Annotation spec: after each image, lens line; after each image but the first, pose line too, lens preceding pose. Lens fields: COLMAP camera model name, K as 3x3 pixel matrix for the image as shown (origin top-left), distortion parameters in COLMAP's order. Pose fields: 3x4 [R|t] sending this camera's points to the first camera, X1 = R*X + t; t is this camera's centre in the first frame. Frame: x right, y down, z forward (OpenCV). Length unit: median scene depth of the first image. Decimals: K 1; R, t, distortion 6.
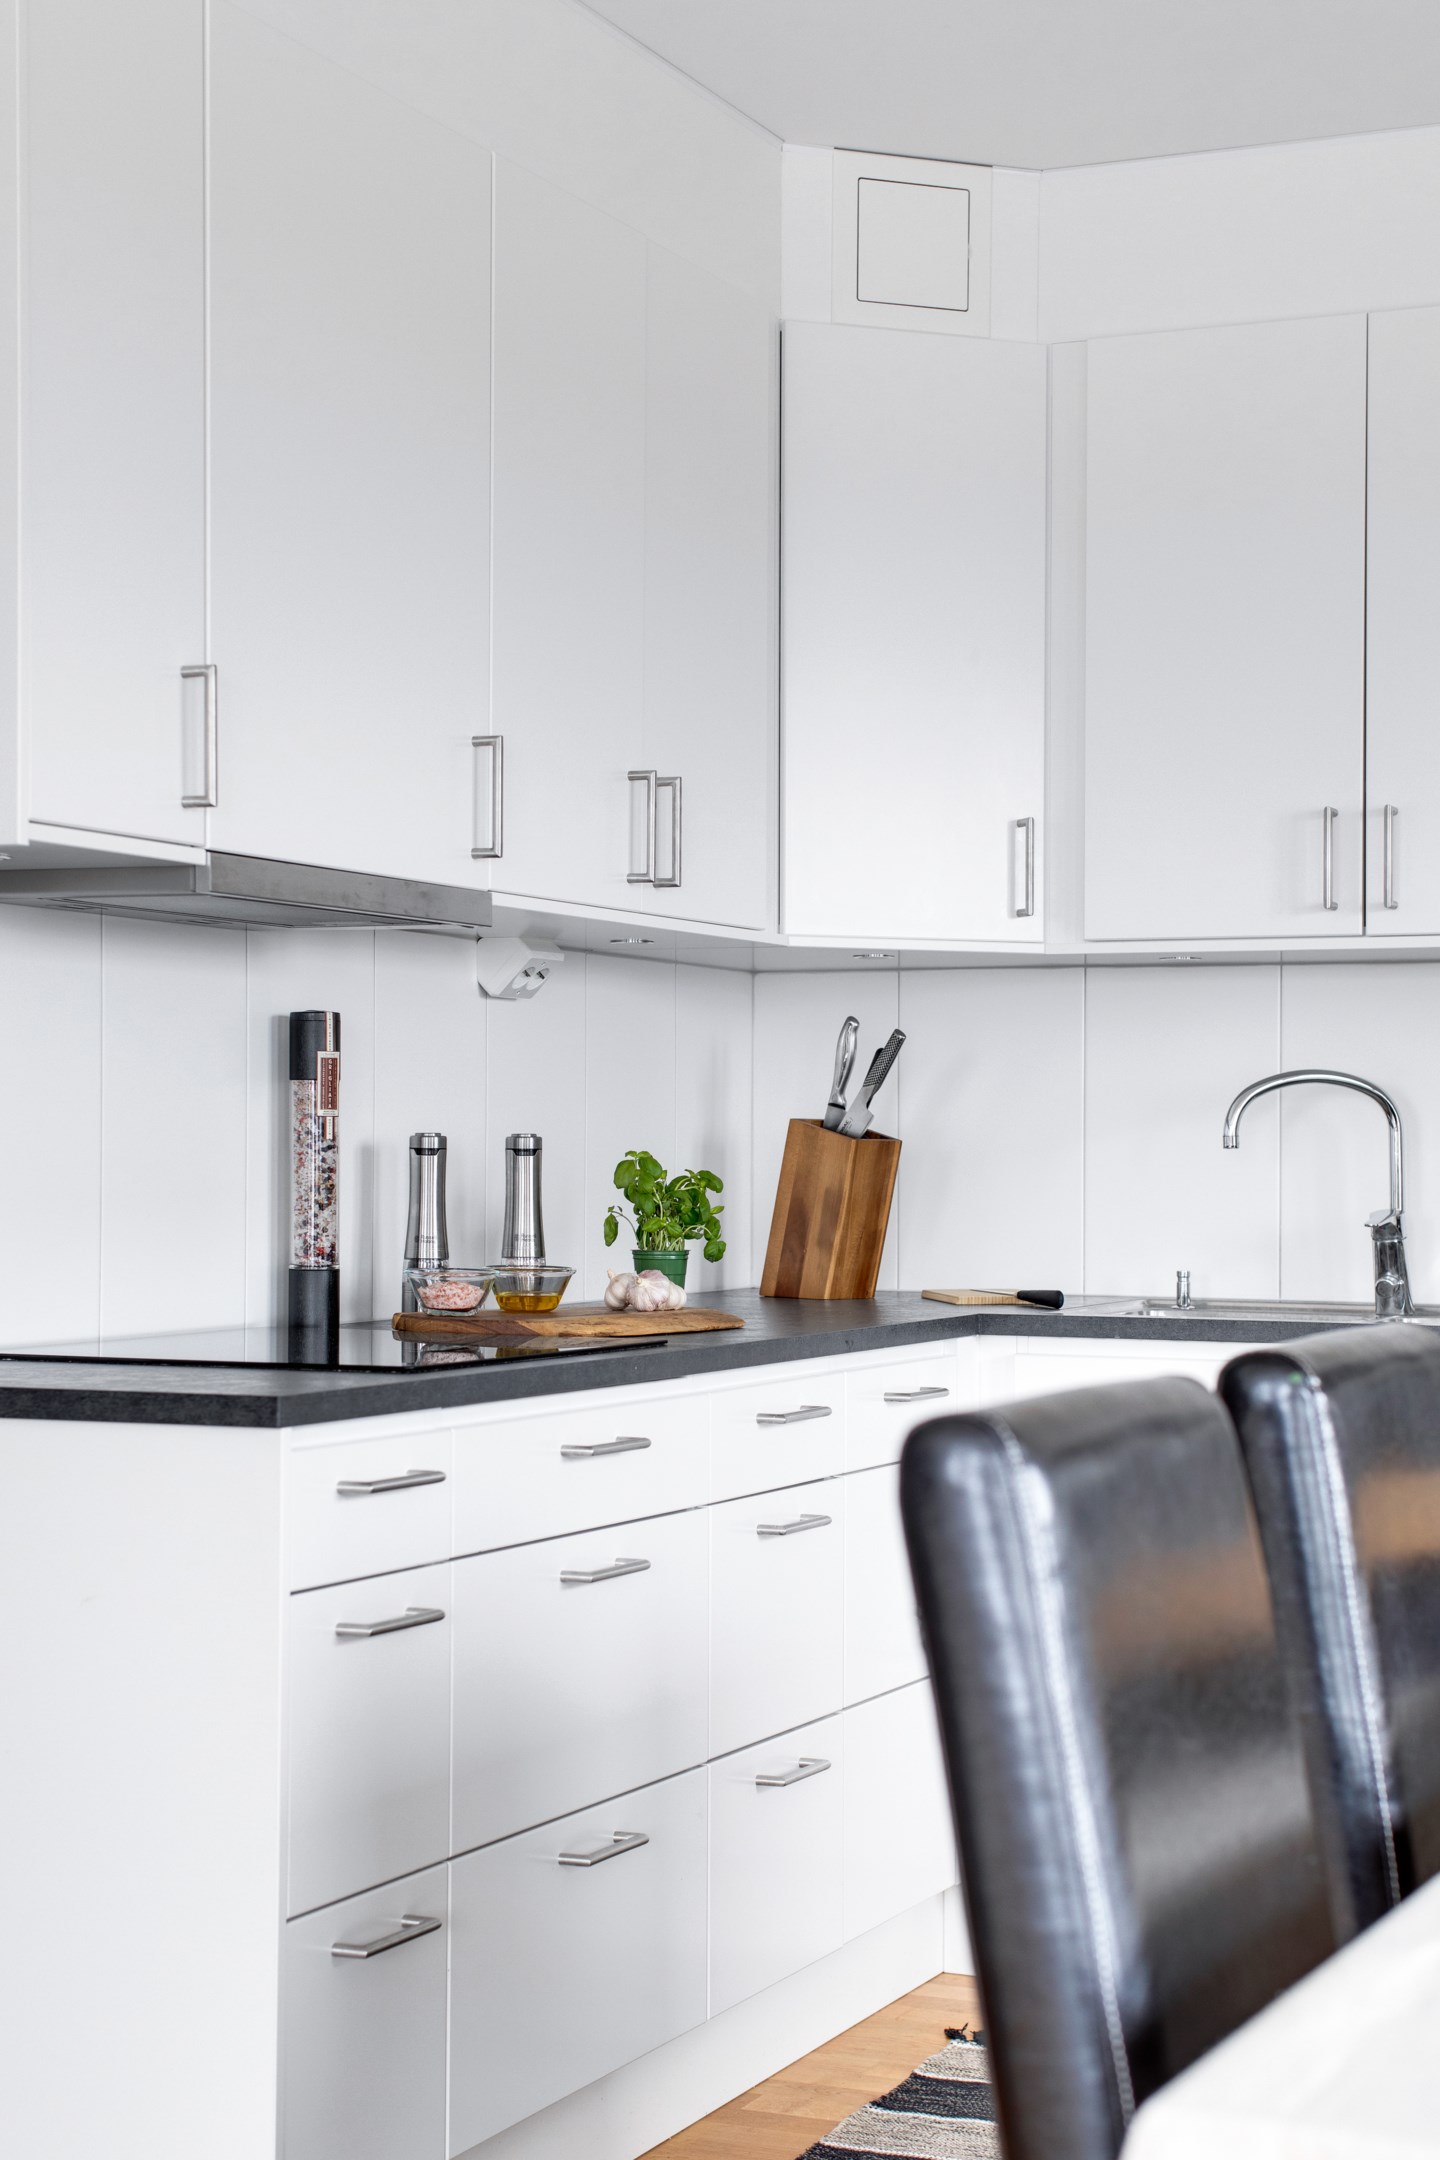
lens RADIAL K [[3551.0, 0, 734.9], [0, 3551.0, 1097.0], [0, 0, 1]] dist [0.148442, 0.000000]
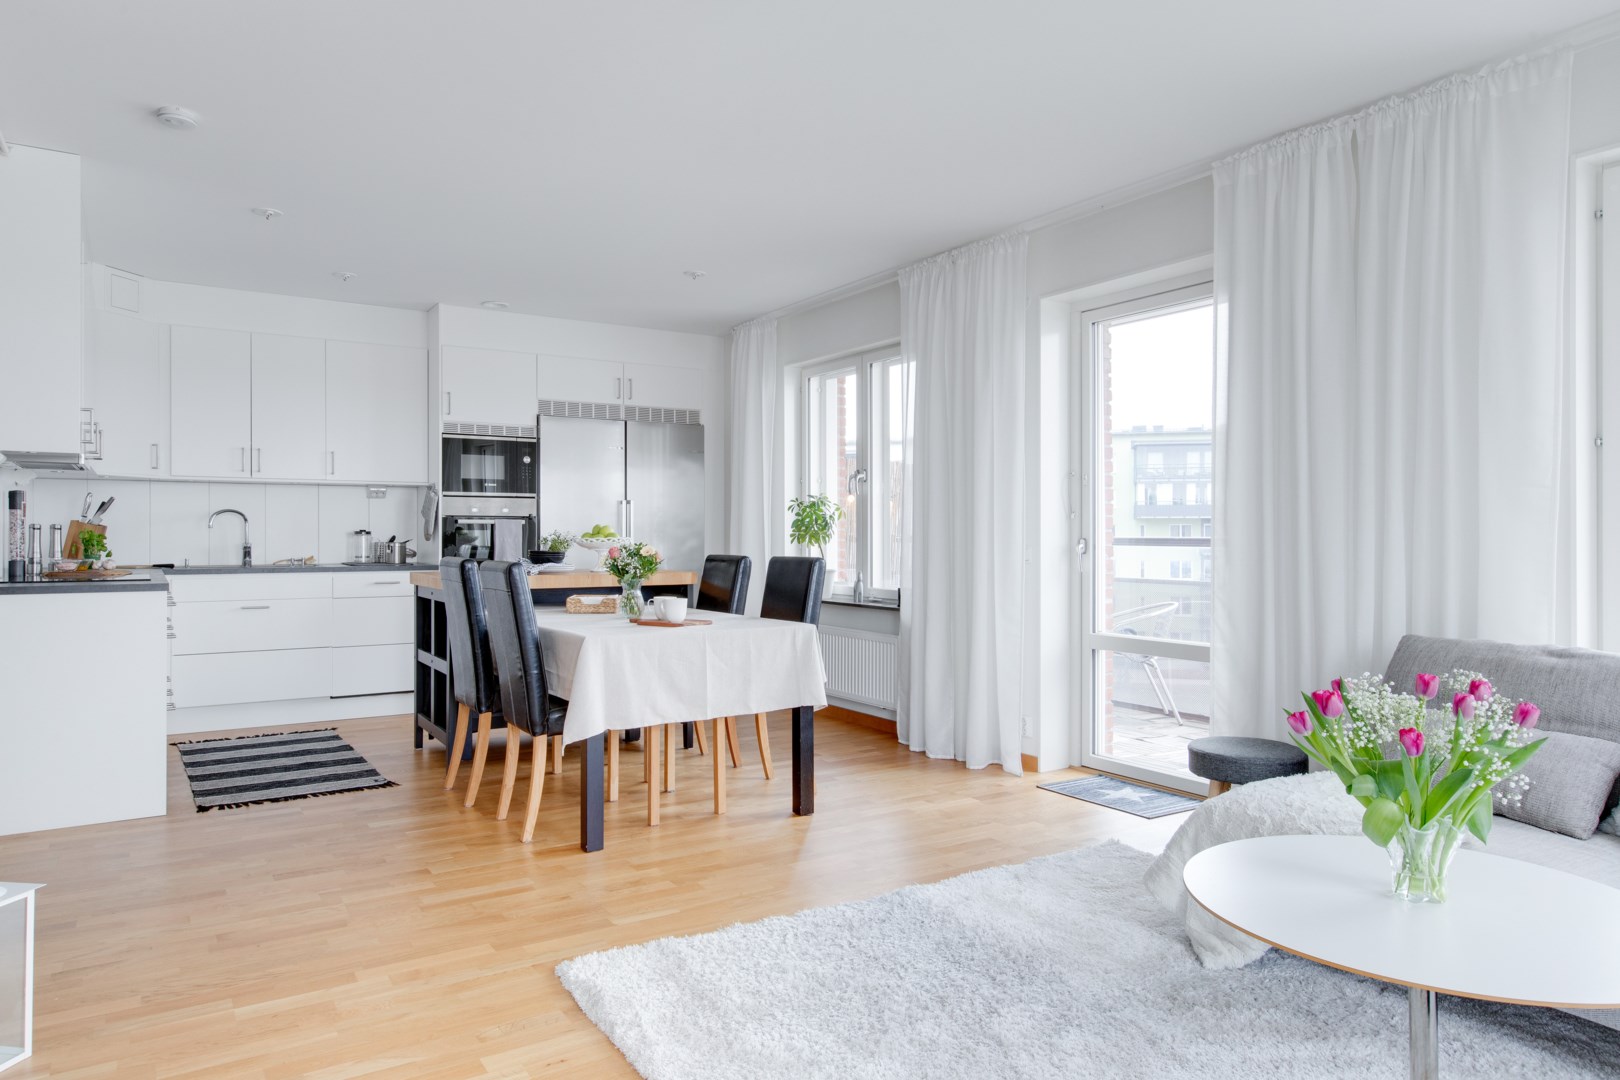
lens RADIAL K [[1112.8, 0, 835.1], [0, 1112.8, 530.5], [0, 0, 1]] dist [0.006560, 0.006155]
pose [[0.512026, -0.003518, 0.858963, -0.646851], [-0.009052, 0.999914, 0.009491, -0.001590], [-0.858922, -0.012635, 0.511950, -0.302116]]
